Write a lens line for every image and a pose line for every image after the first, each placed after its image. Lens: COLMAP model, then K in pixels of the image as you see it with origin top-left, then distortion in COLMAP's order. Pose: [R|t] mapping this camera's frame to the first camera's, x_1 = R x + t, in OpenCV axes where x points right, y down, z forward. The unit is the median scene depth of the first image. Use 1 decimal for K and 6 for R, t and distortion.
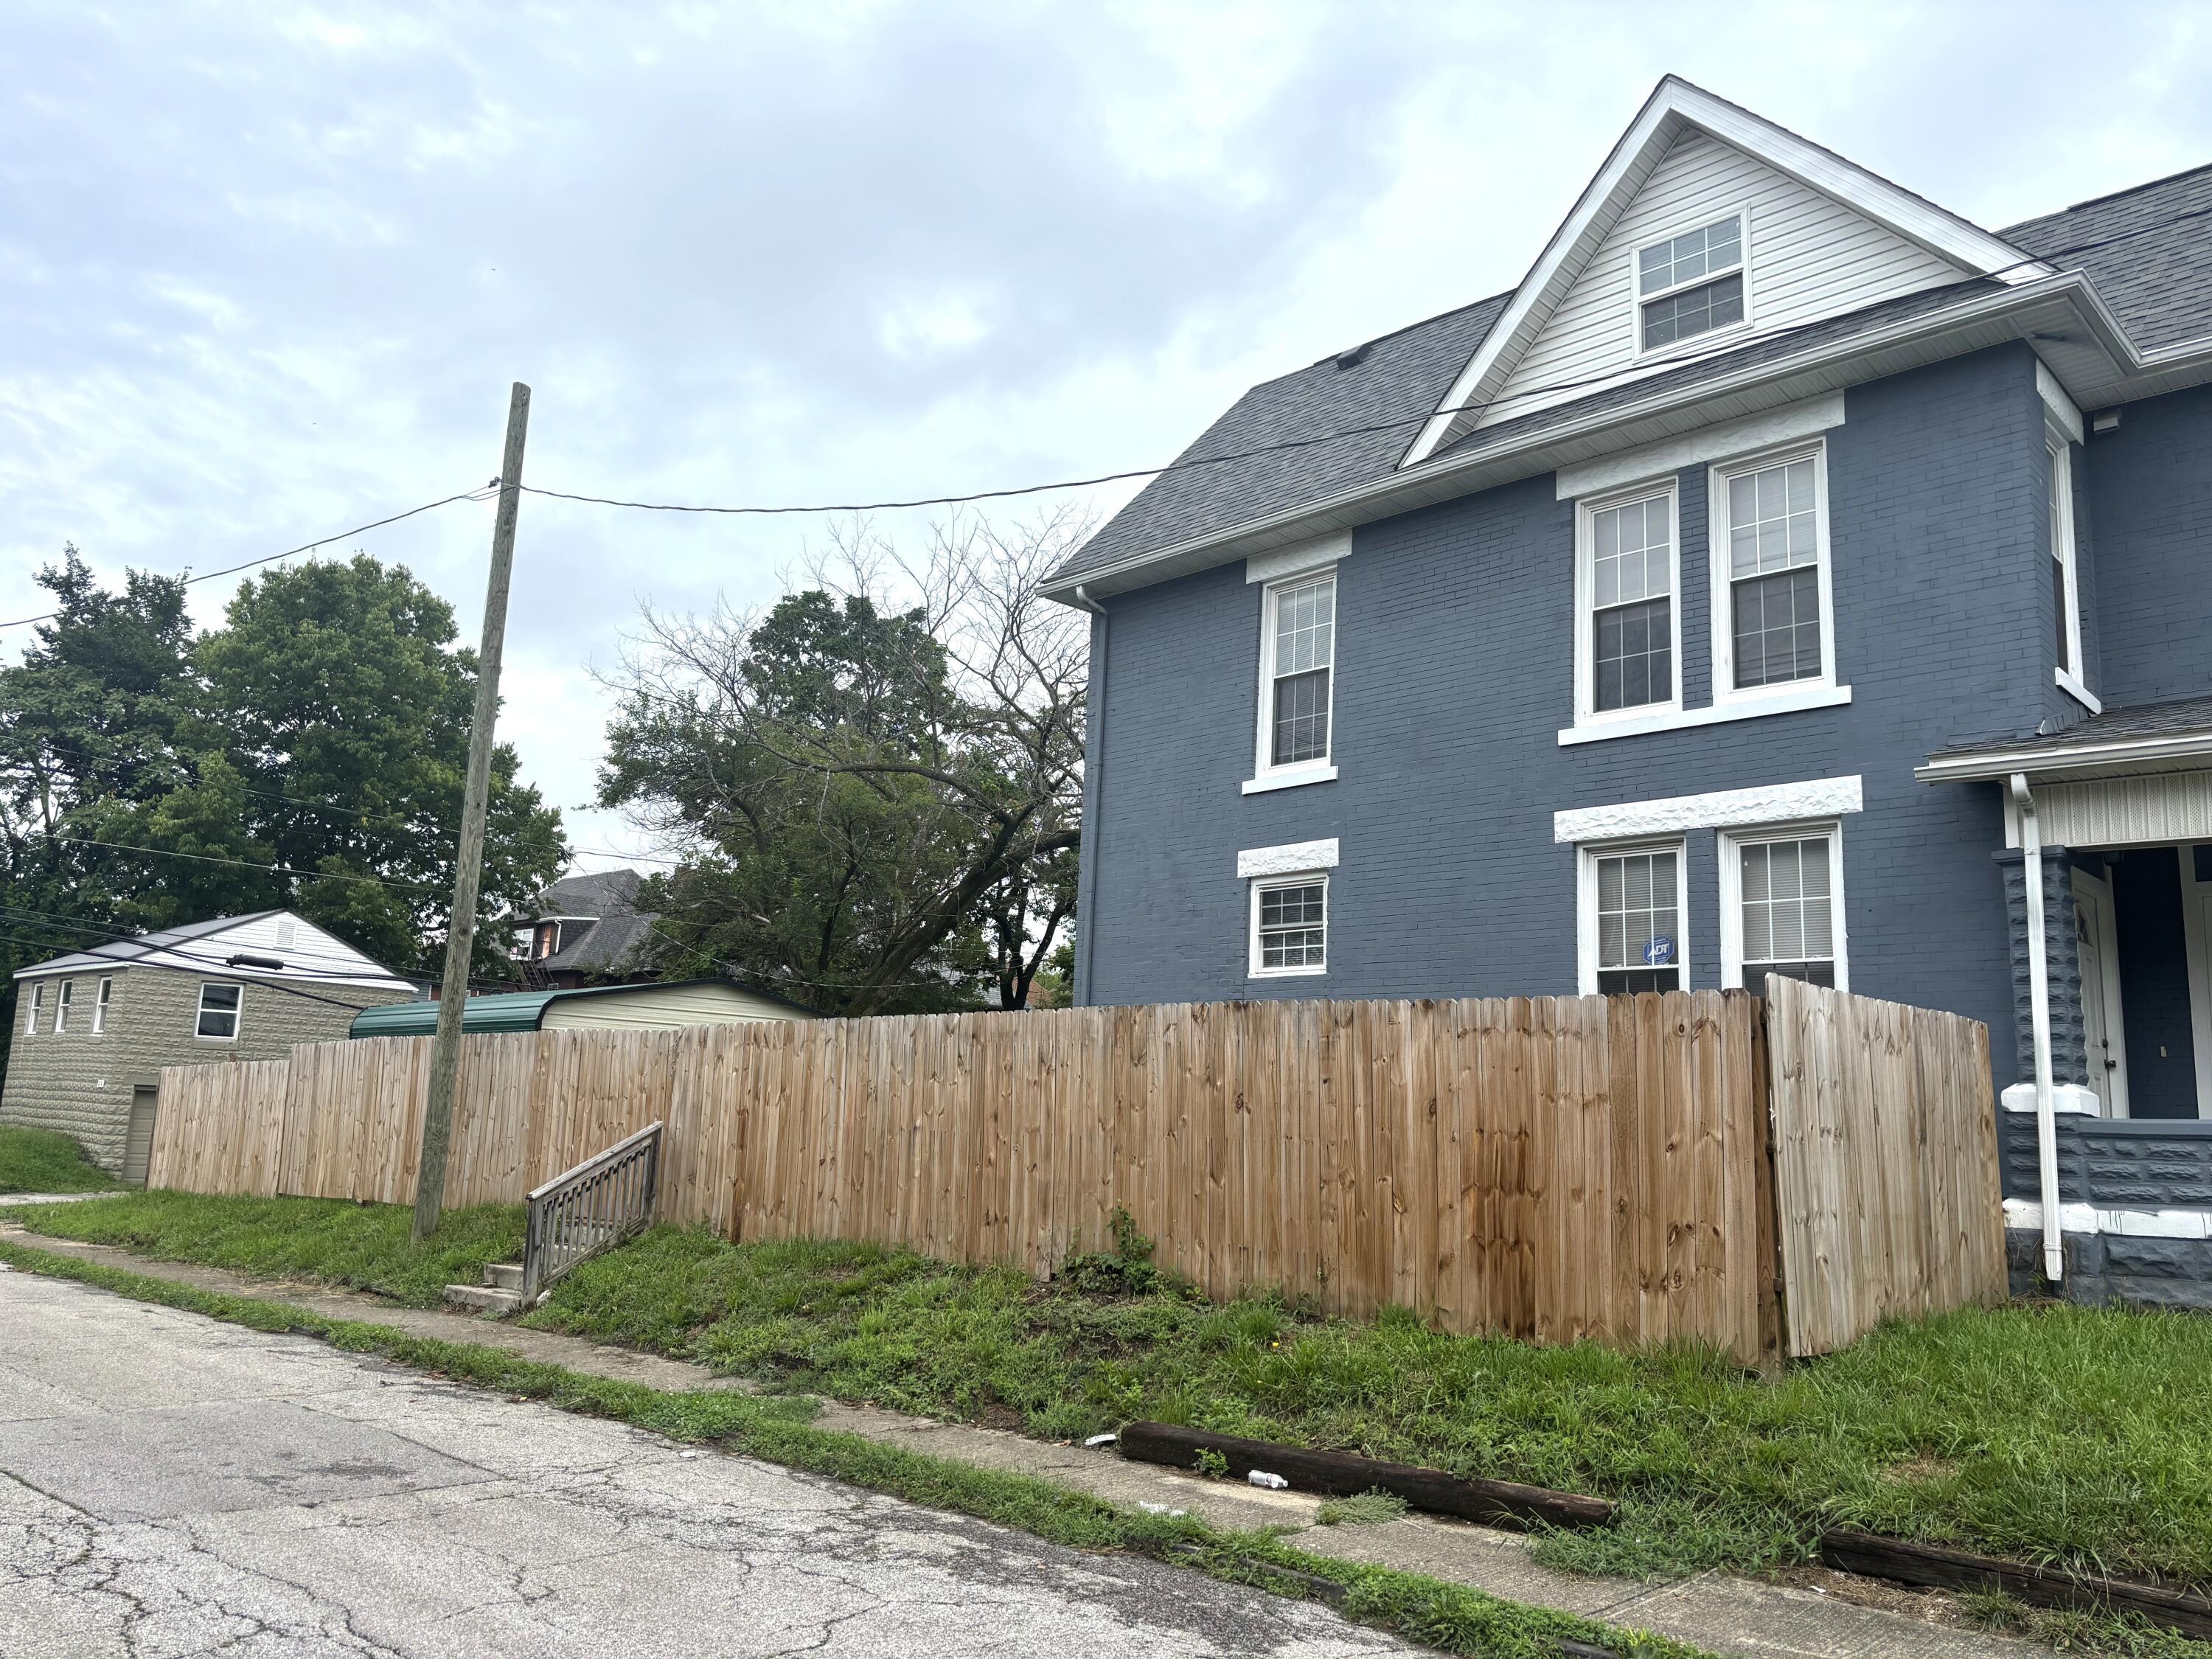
lens RADIAL K [[1670.1, 0, 1085.5], [0, 1670.1, 834.5], [0, 0, 1]] dist [0.051888, -0.058721]
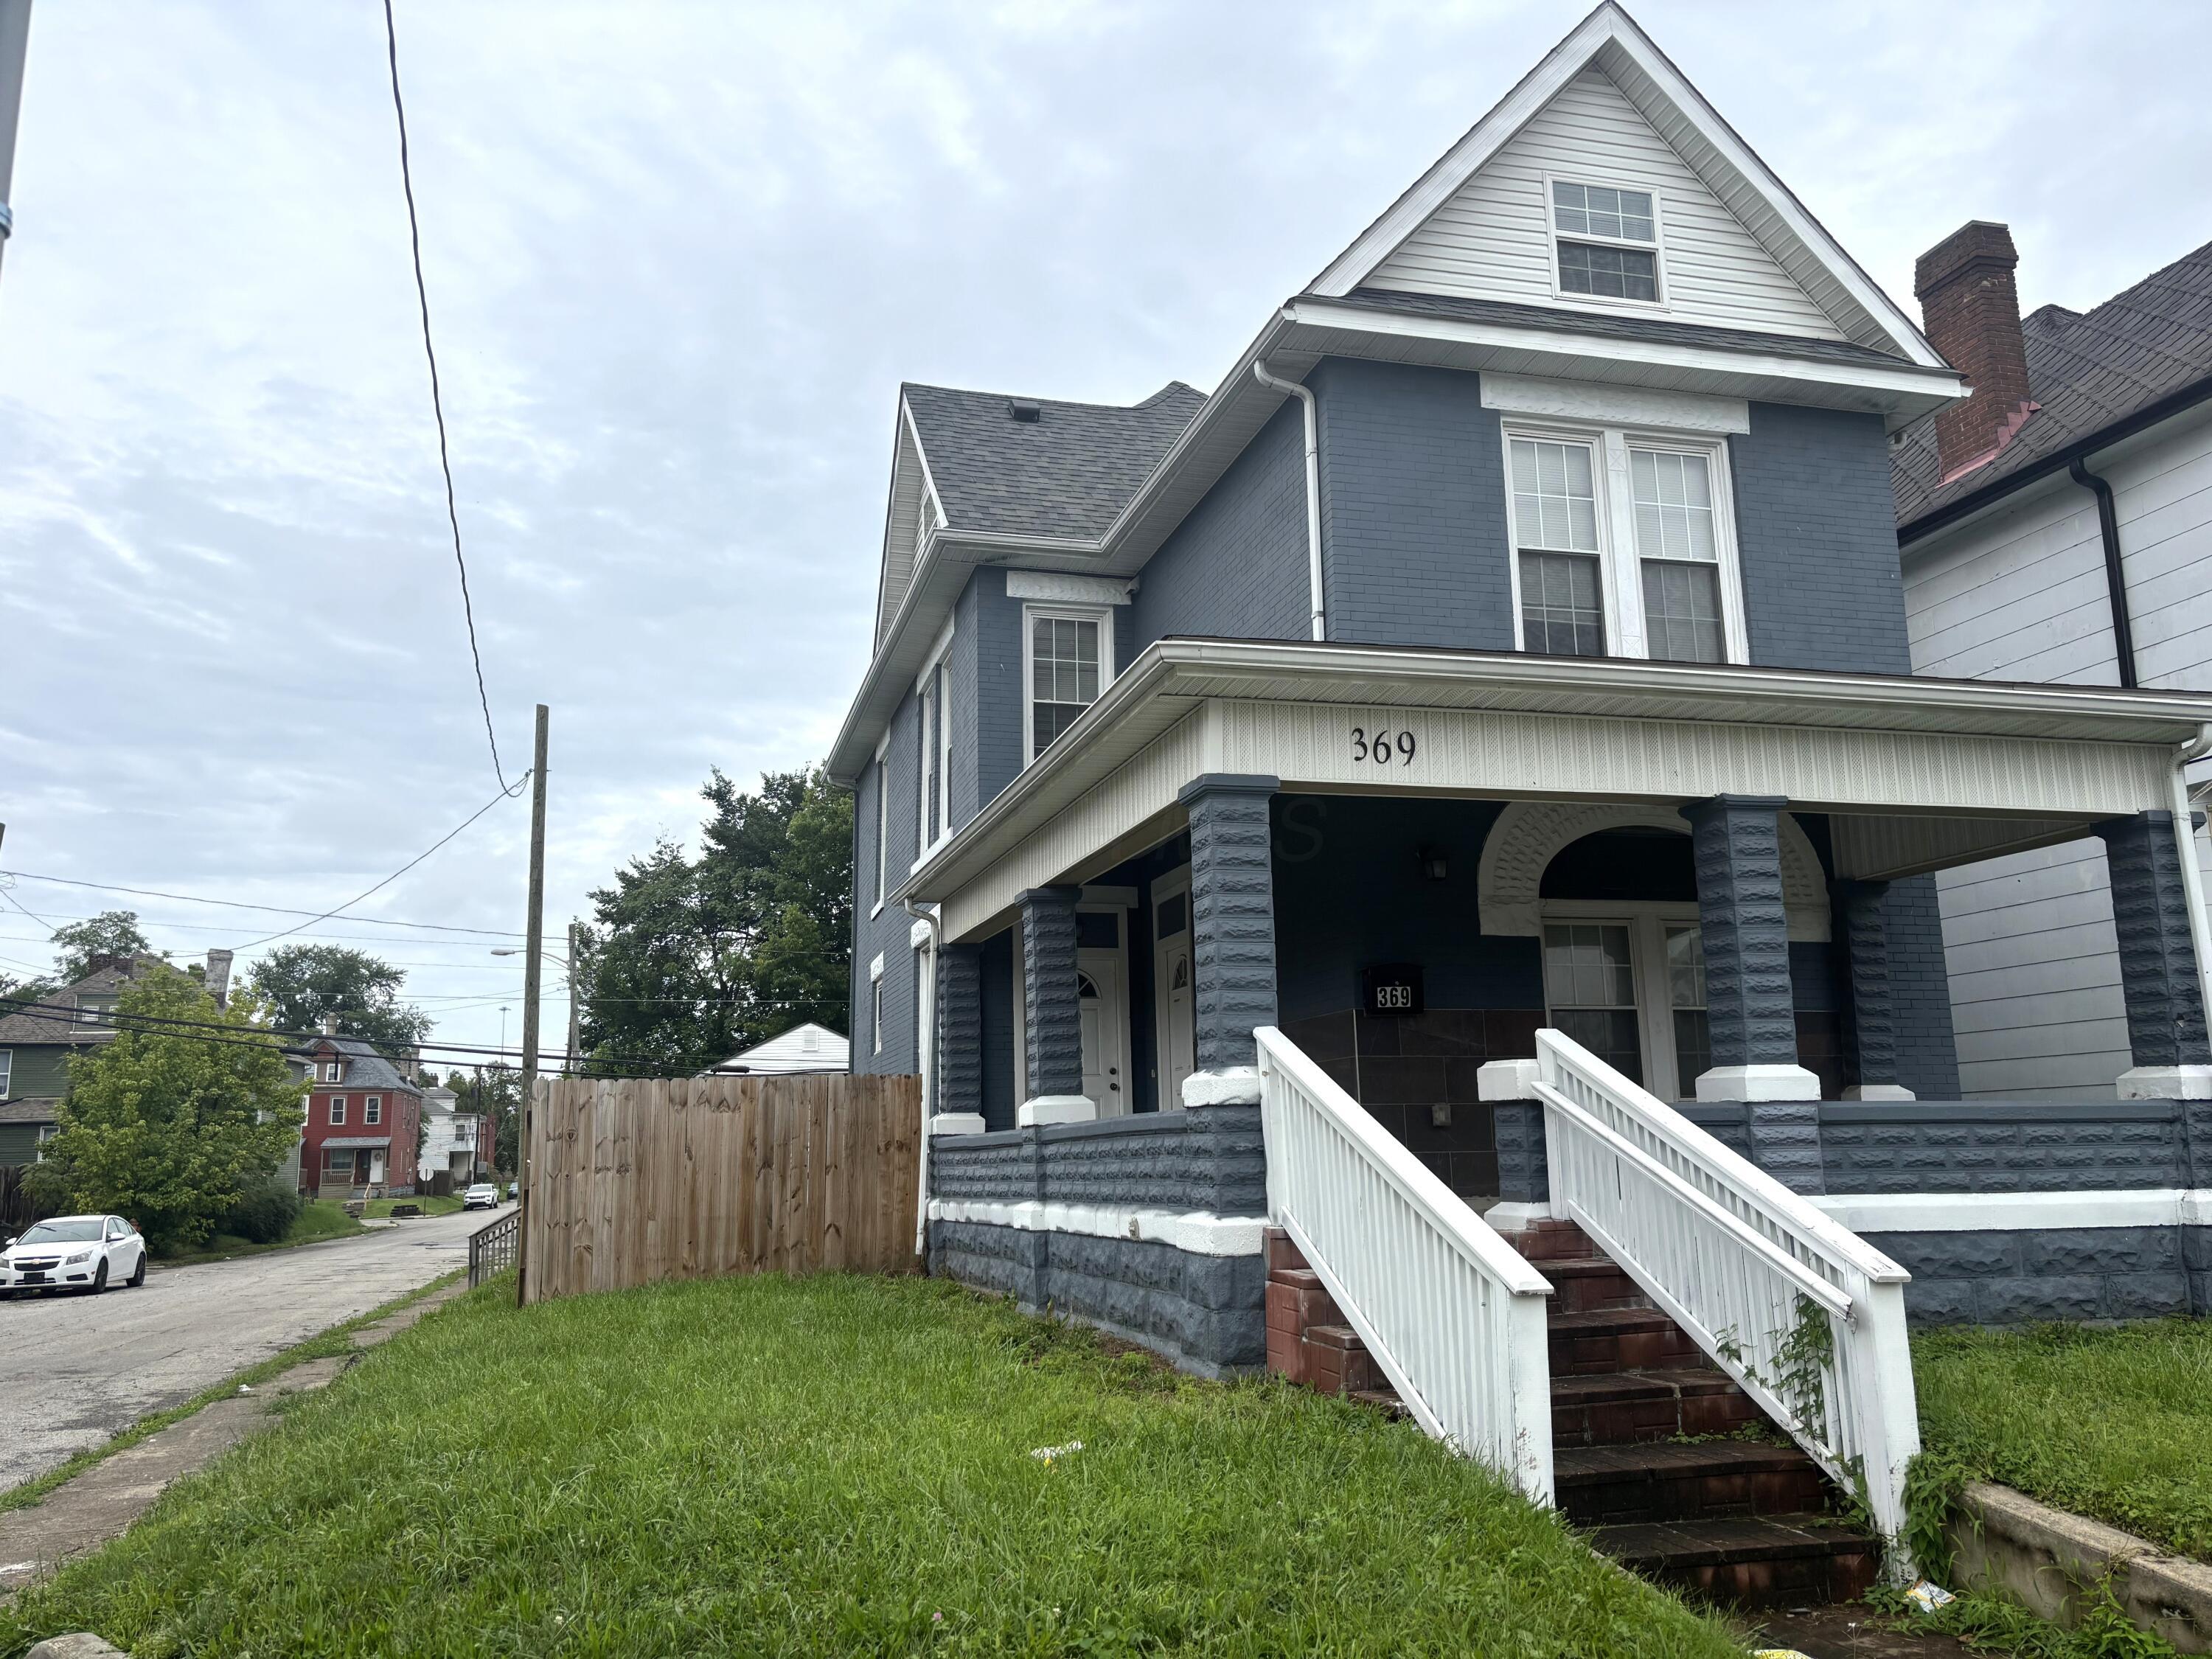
lens RADIAL K [[1670.1, 0, 1100.9], [0, 1670.1, 830.8], [0, 0, 1]] dist [0.051888, -0.058721]
pose [[0.860182, -0.155554, -0.485684, 0.866167], [0.146953, 0.987555, -0.056027, 0.007151], [0.488355, -0.023179, 0.872337, -0.093686]]
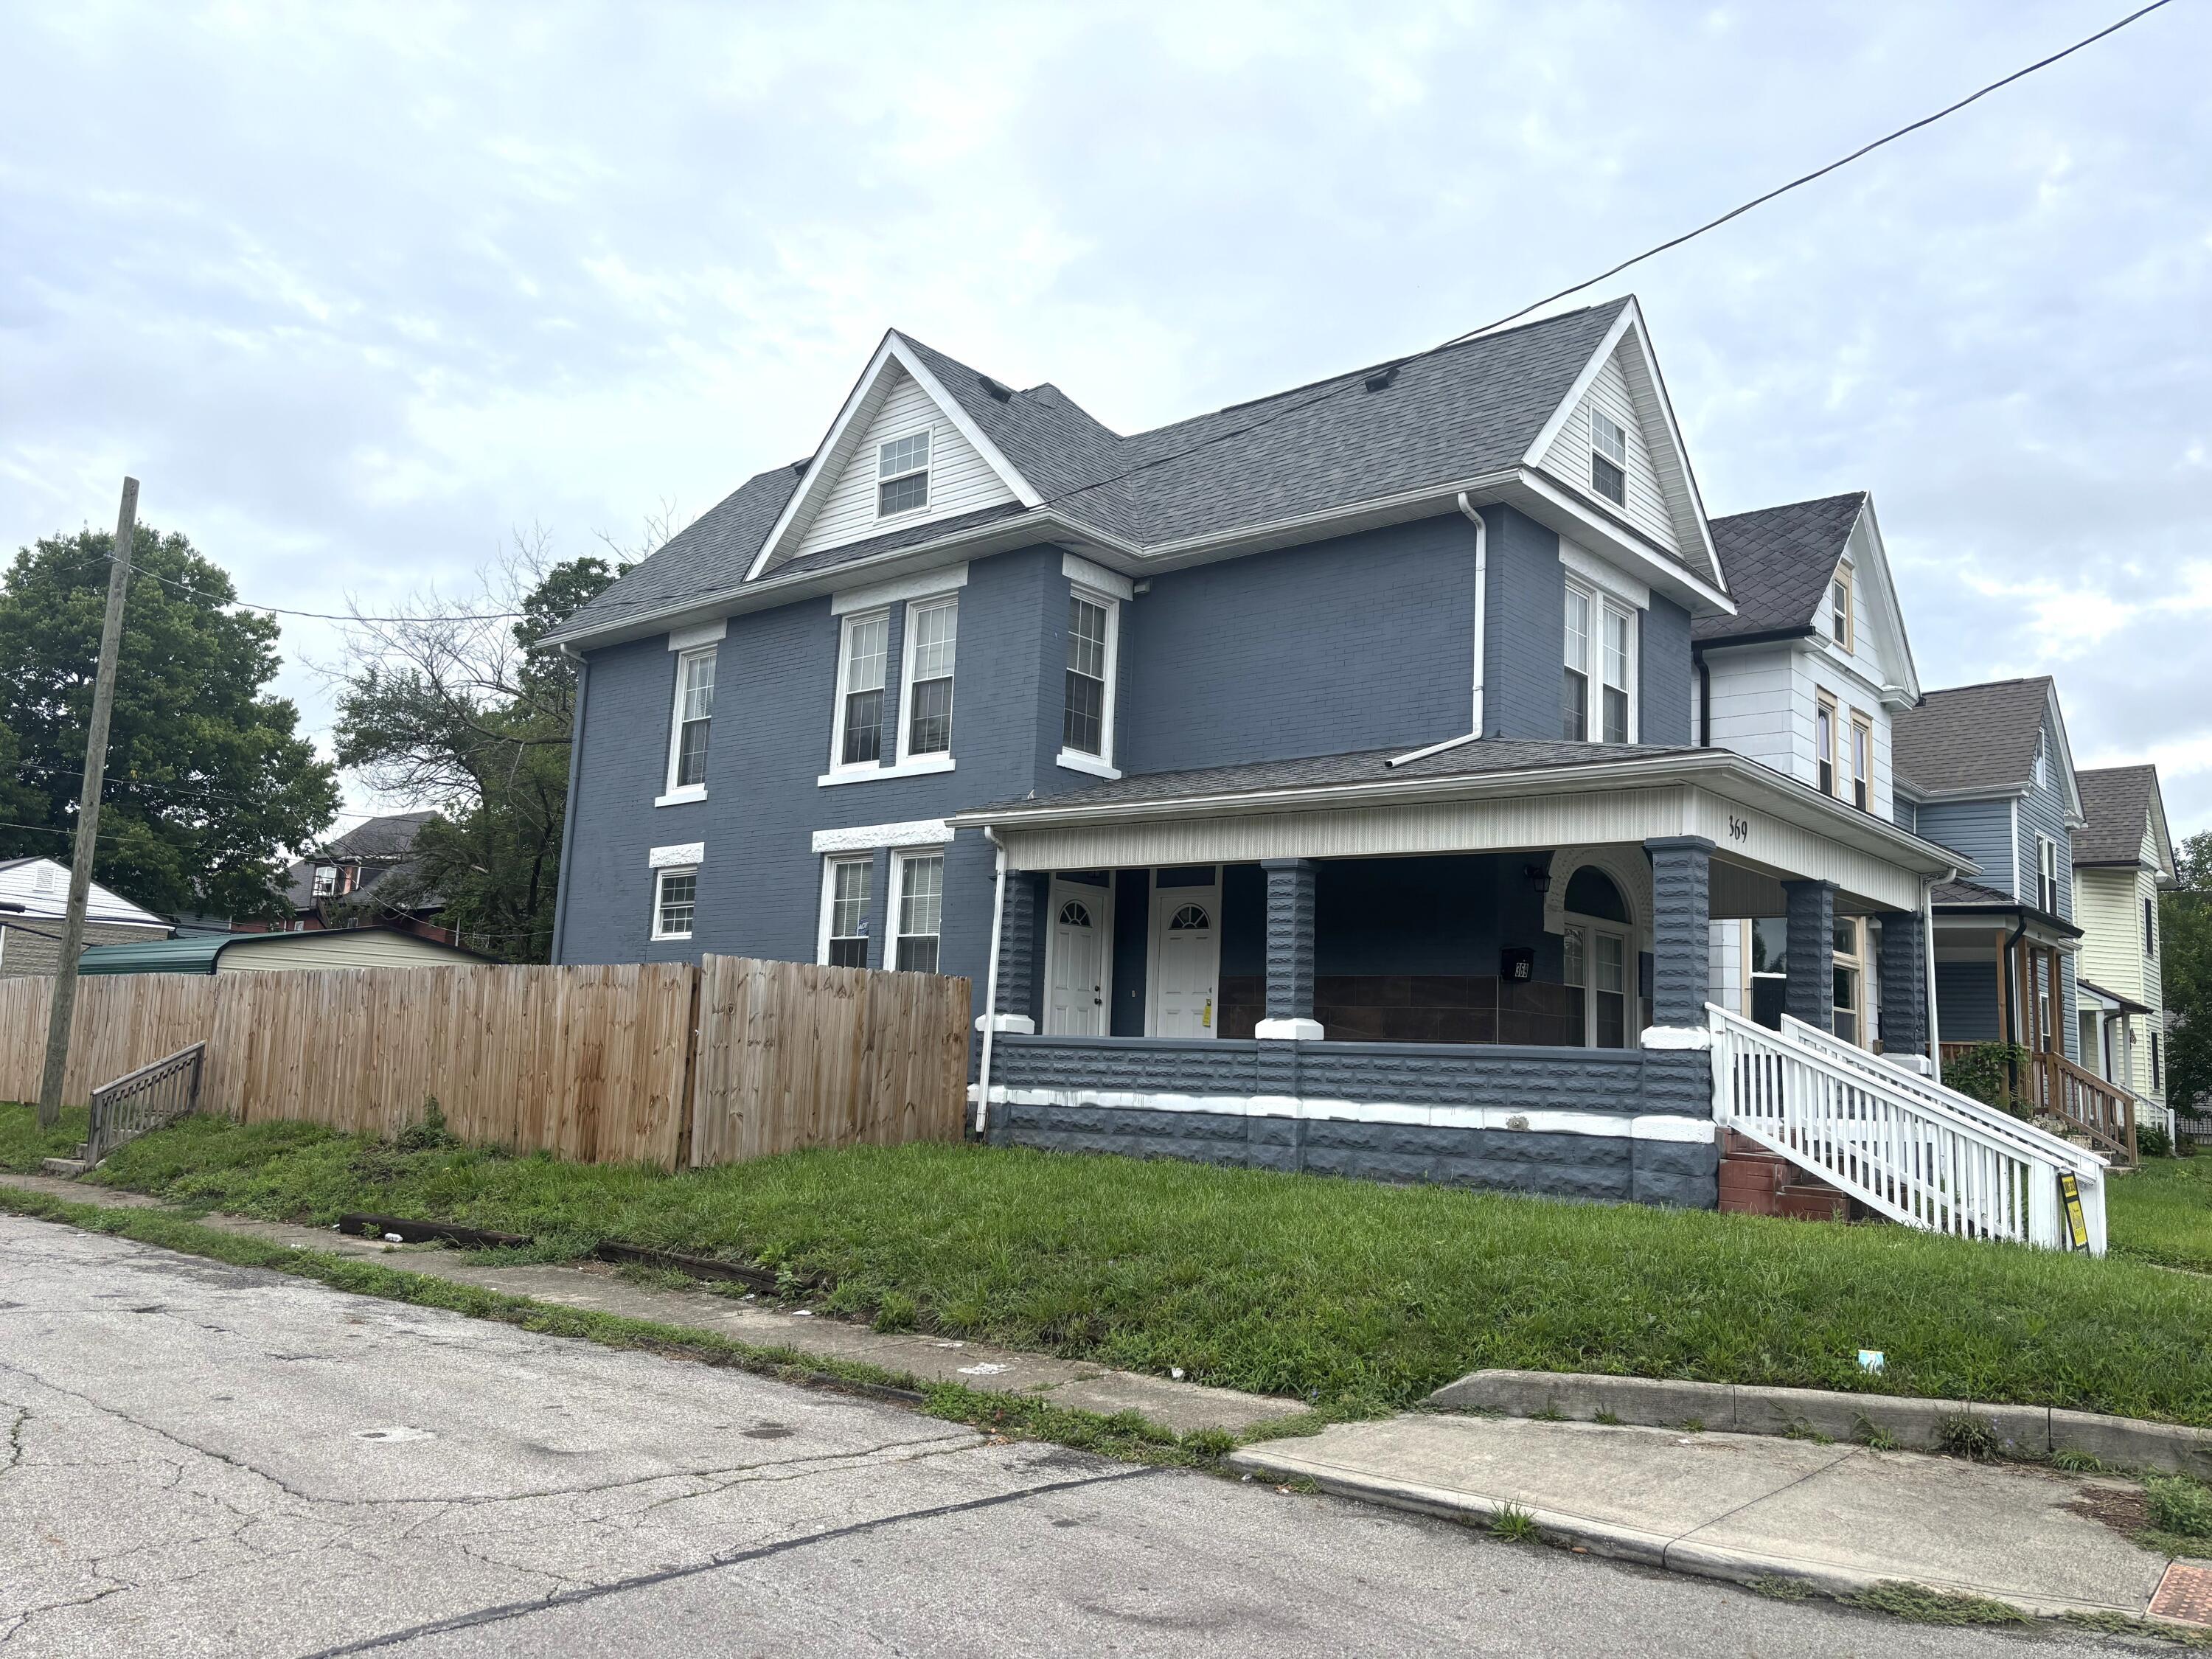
lens RADIAL K [[1670.1, 0, 1127.5], [0, 1670.1, 841.0], [0, 0, 1]] dist [0.051888, -0.058721]
pose [[0.997197, 0.009954, 0.074159, 0.354263], [-0.013424, 0.998831, 0.046442, -0.061073], [-0.073610, -0.047307, 0.996164, -0.385828]]
